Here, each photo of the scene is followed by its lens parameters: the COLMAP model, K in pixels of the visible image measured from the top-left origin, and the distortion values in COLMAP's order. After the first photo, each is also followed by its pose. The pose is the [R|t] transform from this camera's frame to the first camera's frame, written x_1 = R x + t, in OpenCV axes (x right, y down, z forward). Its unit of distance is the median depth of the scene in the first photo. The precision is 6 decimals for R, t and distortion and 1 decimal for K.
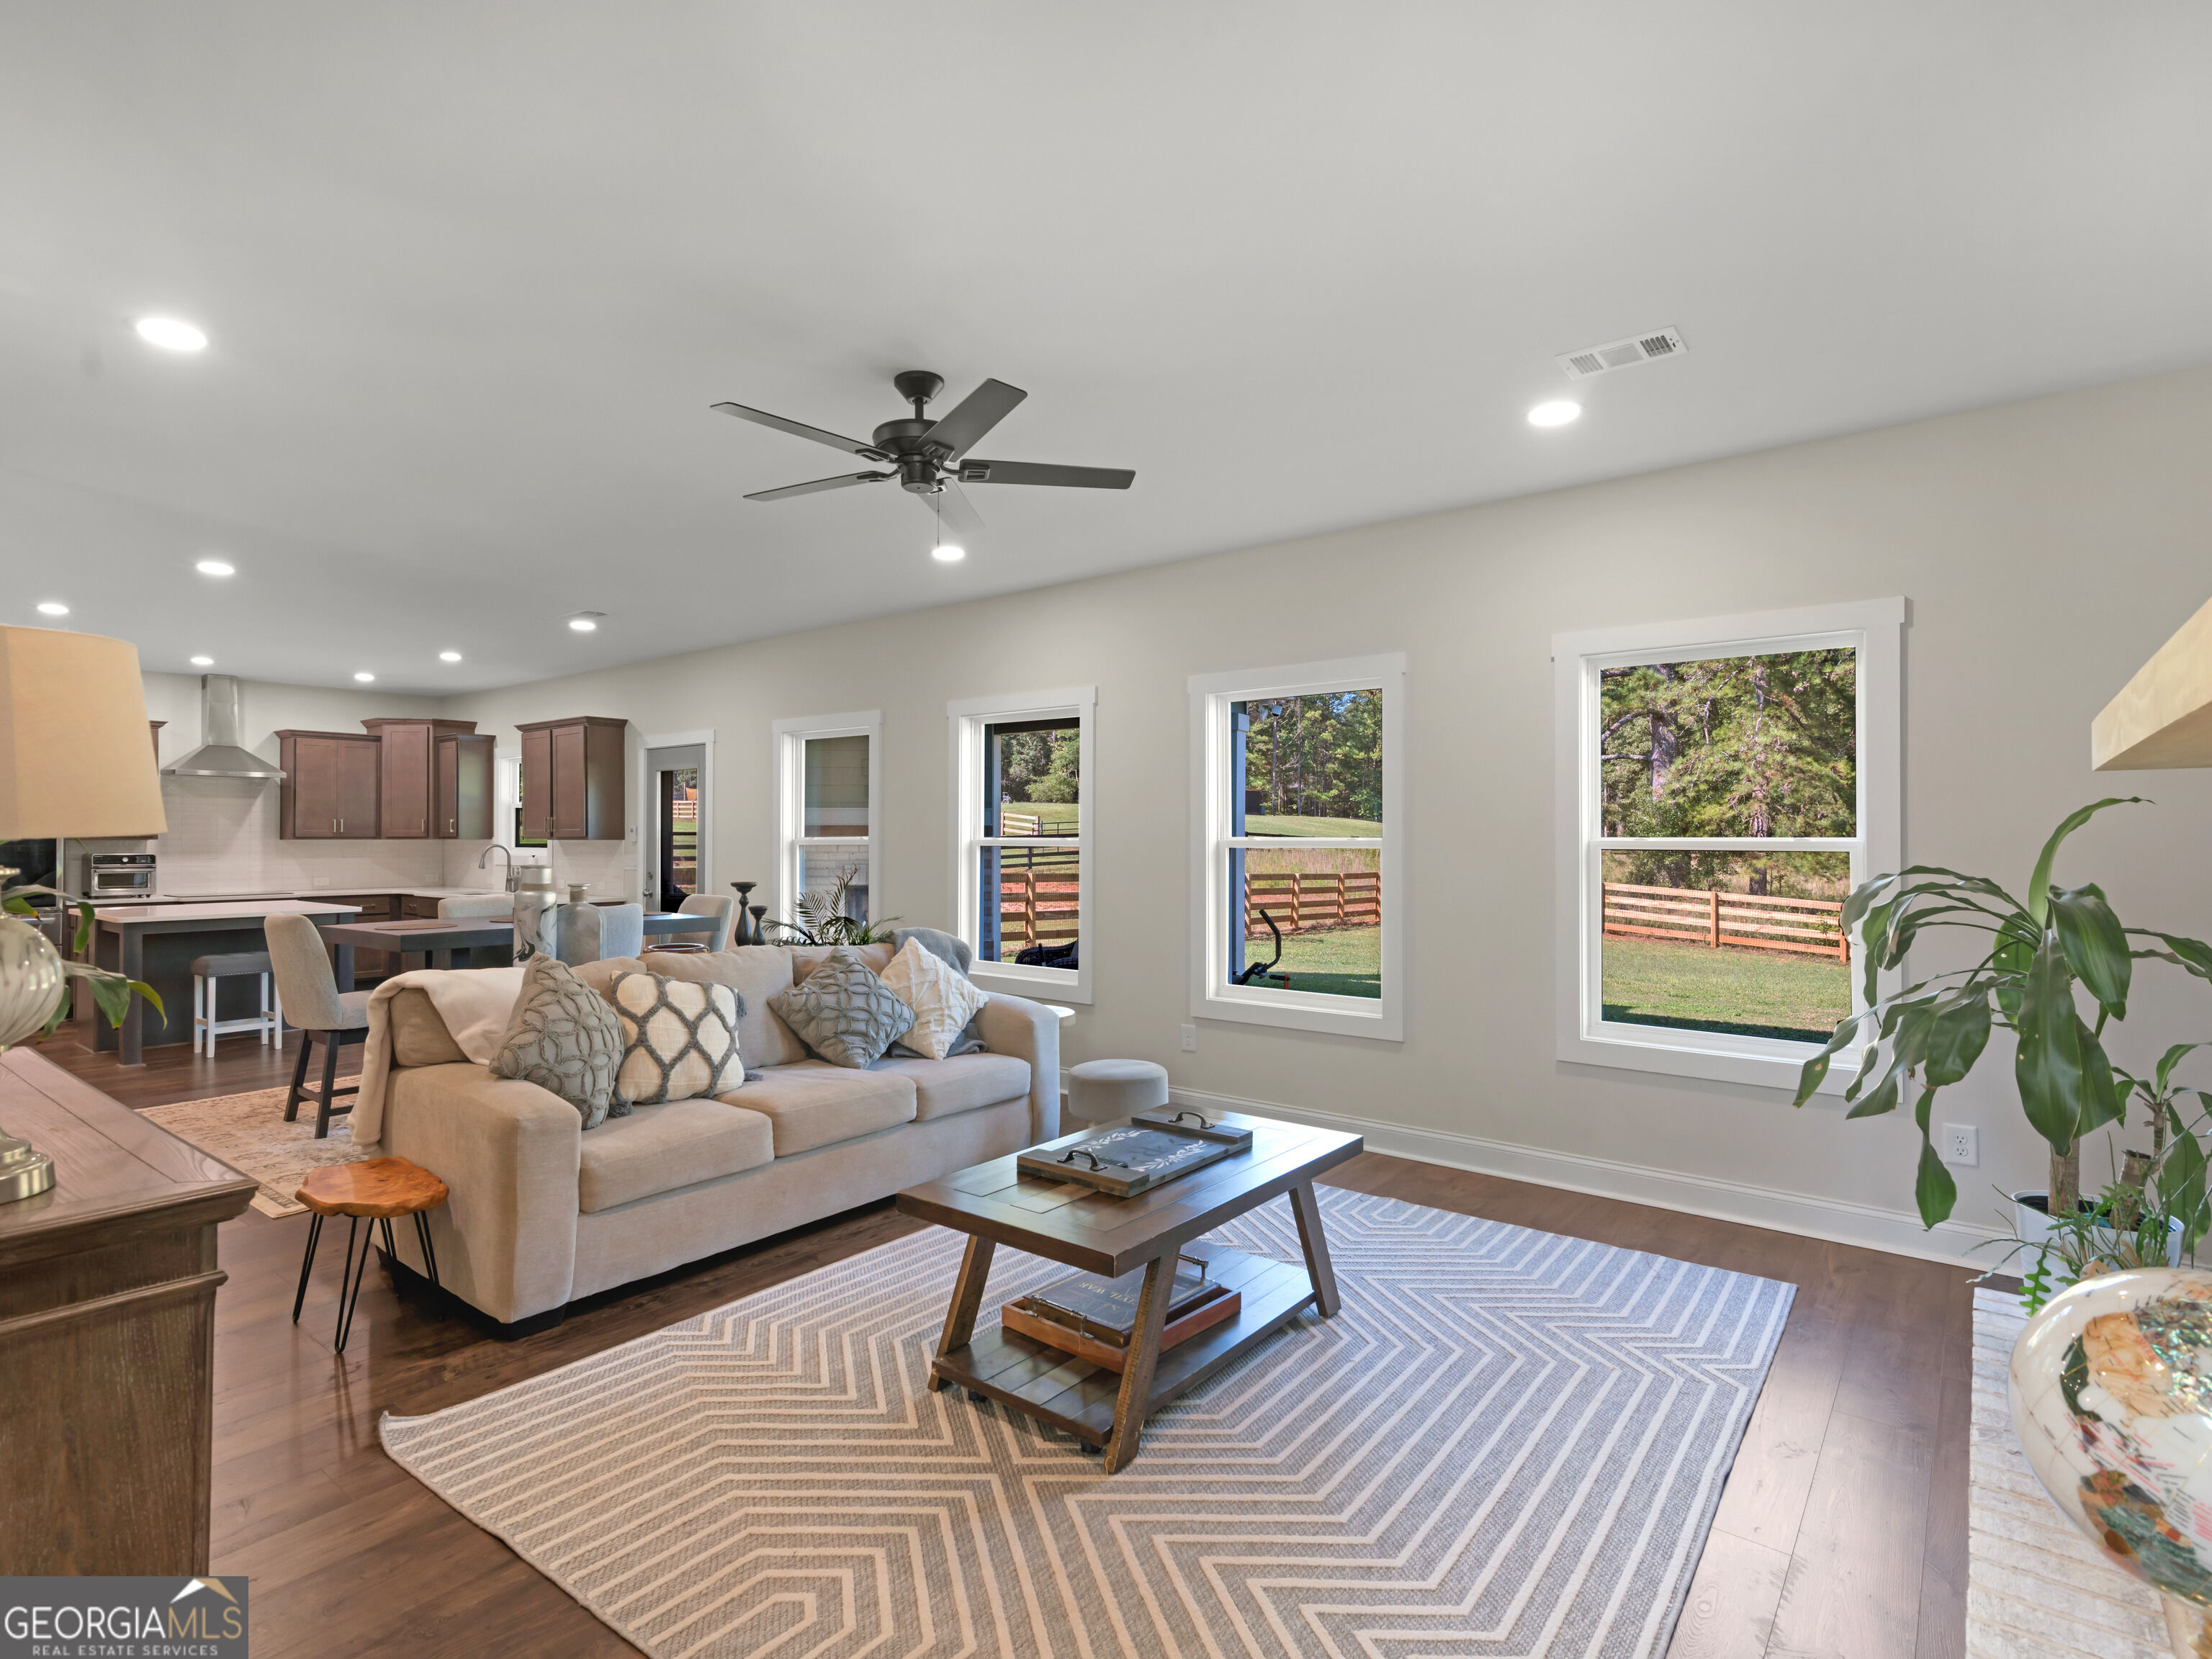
lens RADIAL K [[1132.8, 0, 1096.0], [0, 1132.8, 842.2], [0, 0, 1]] dist [0.002331, 0.000859]
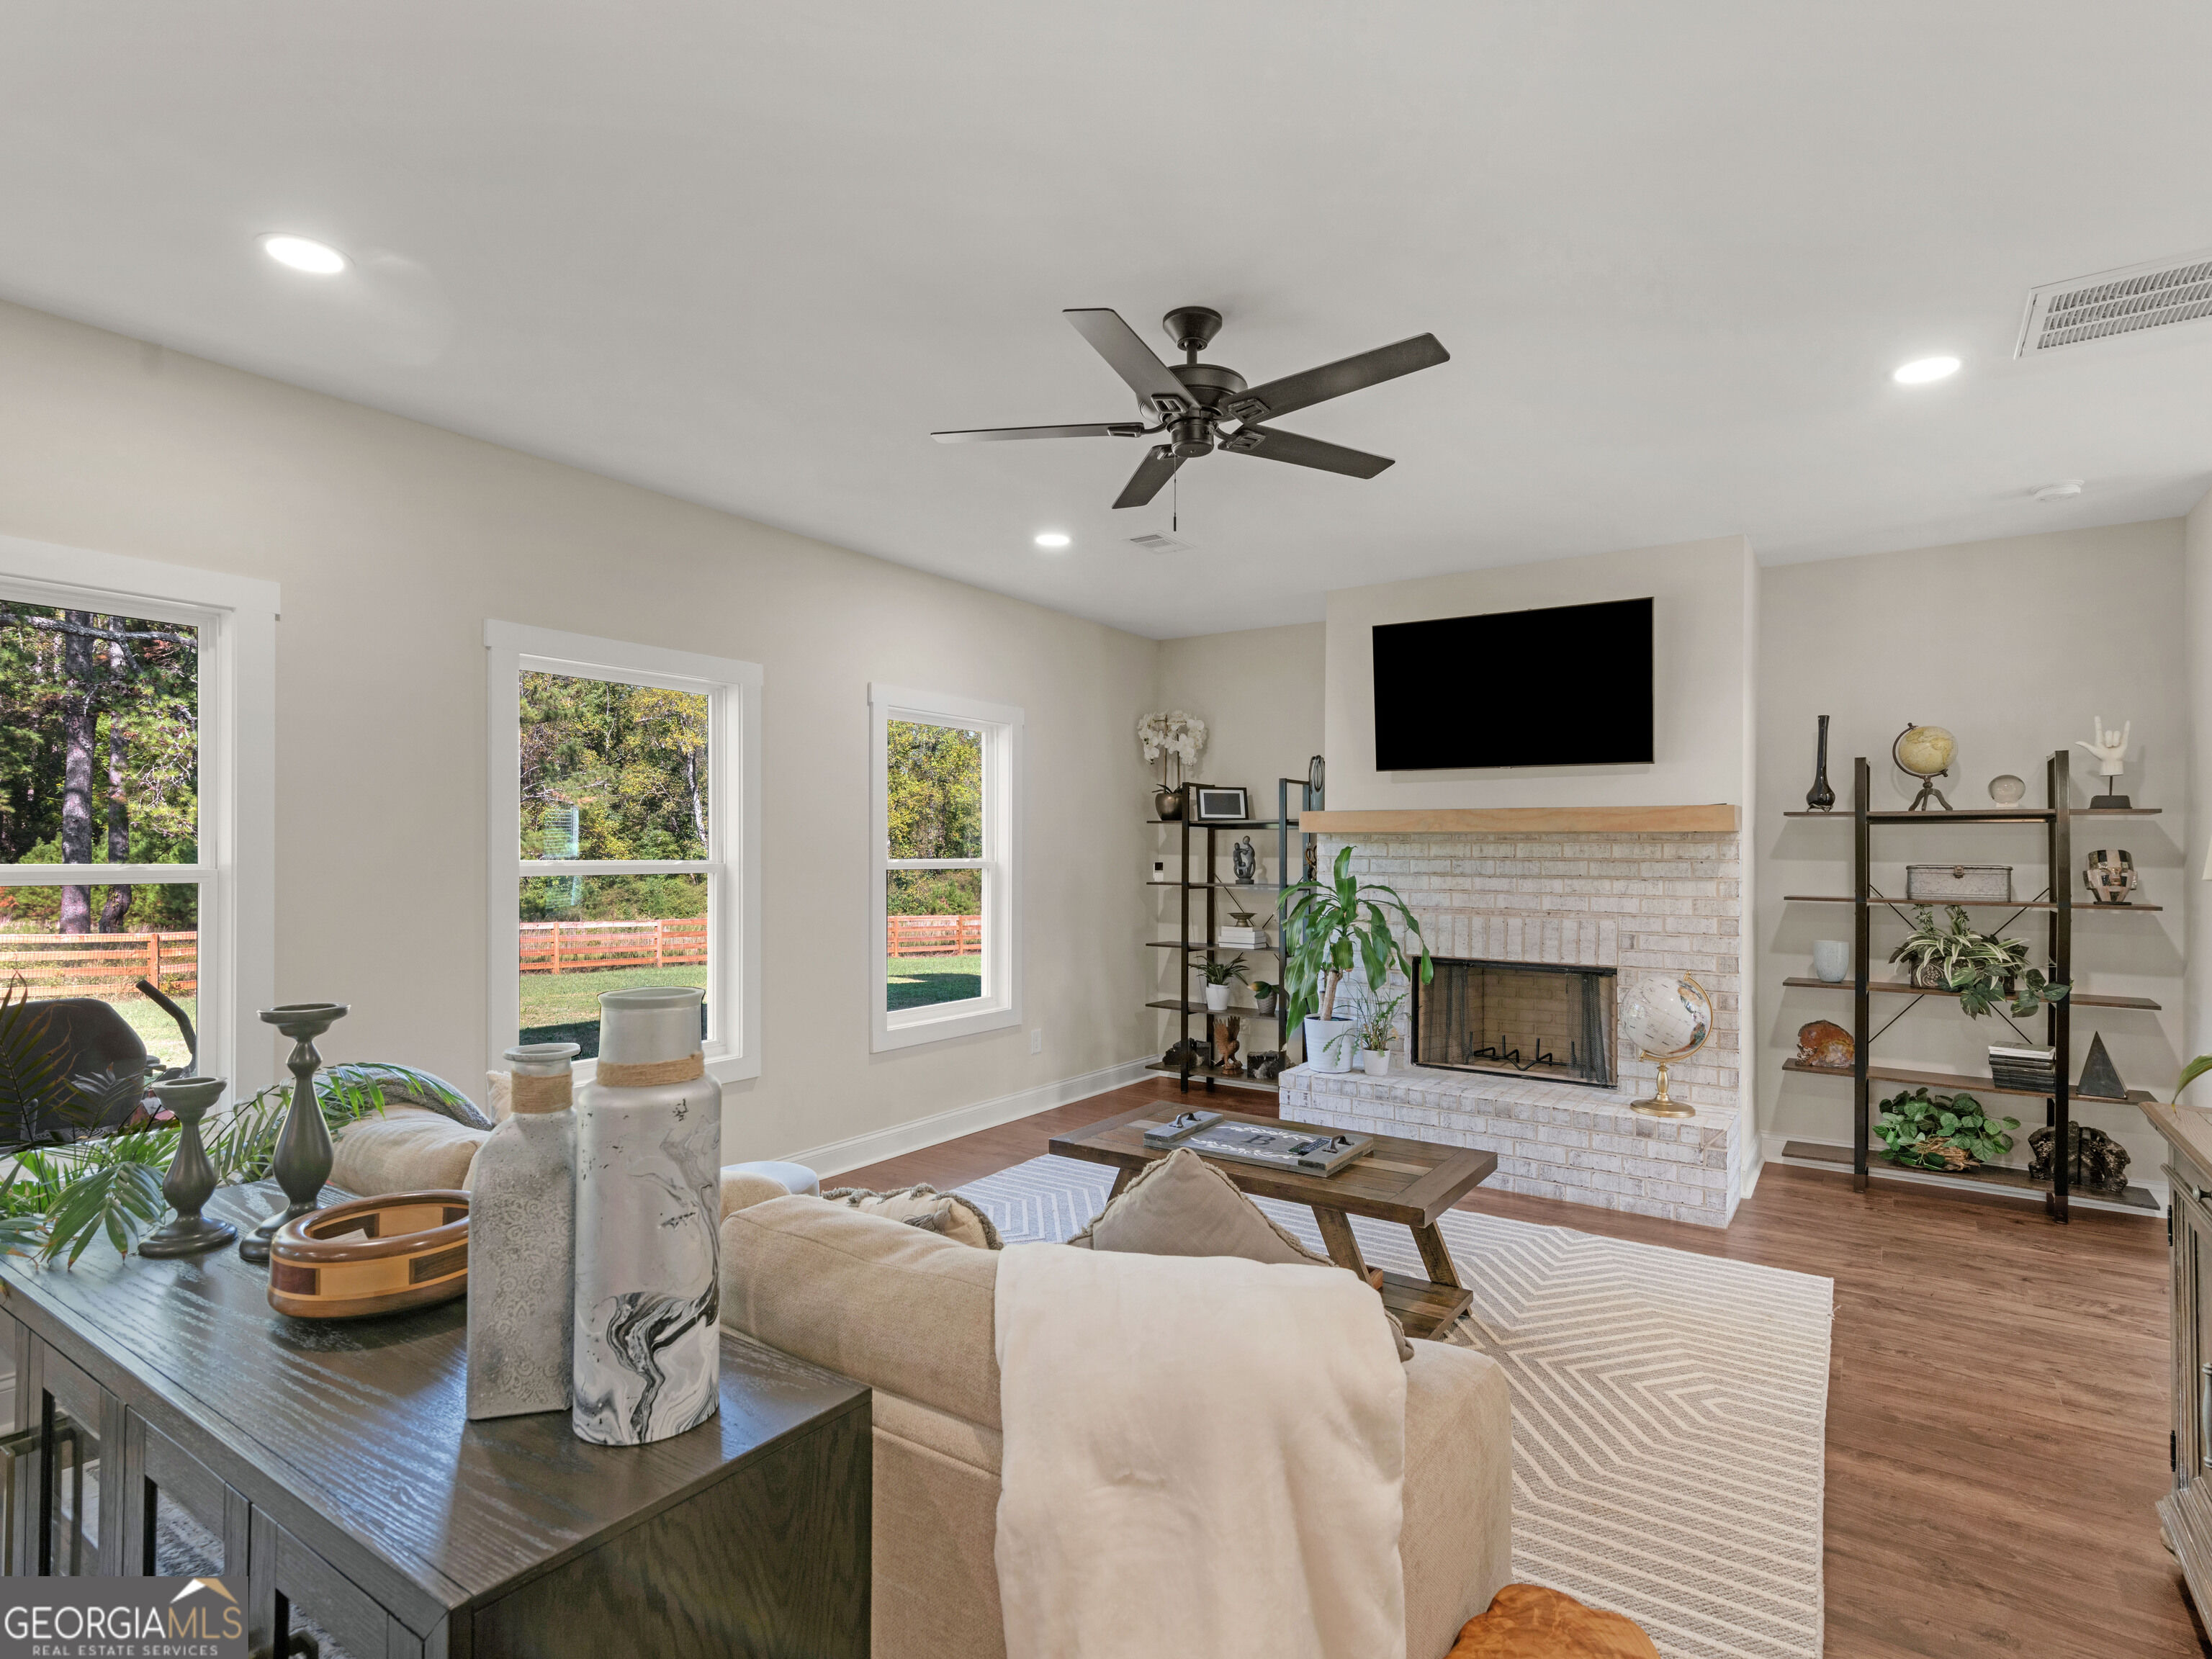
lens RADIAL K [[1132.8, 0, 1096.0], [0, 1132.8, 842.2], [0, 0, 1]] dist [0.002331, 0.000859]
pose [[-0.049455, 0.004689, 0.998765, -1.372949], [0.013254, 0.999904, -0.004038, -0.024521], [-0.998688, 0.013038, -0.049513, 1.544695]]
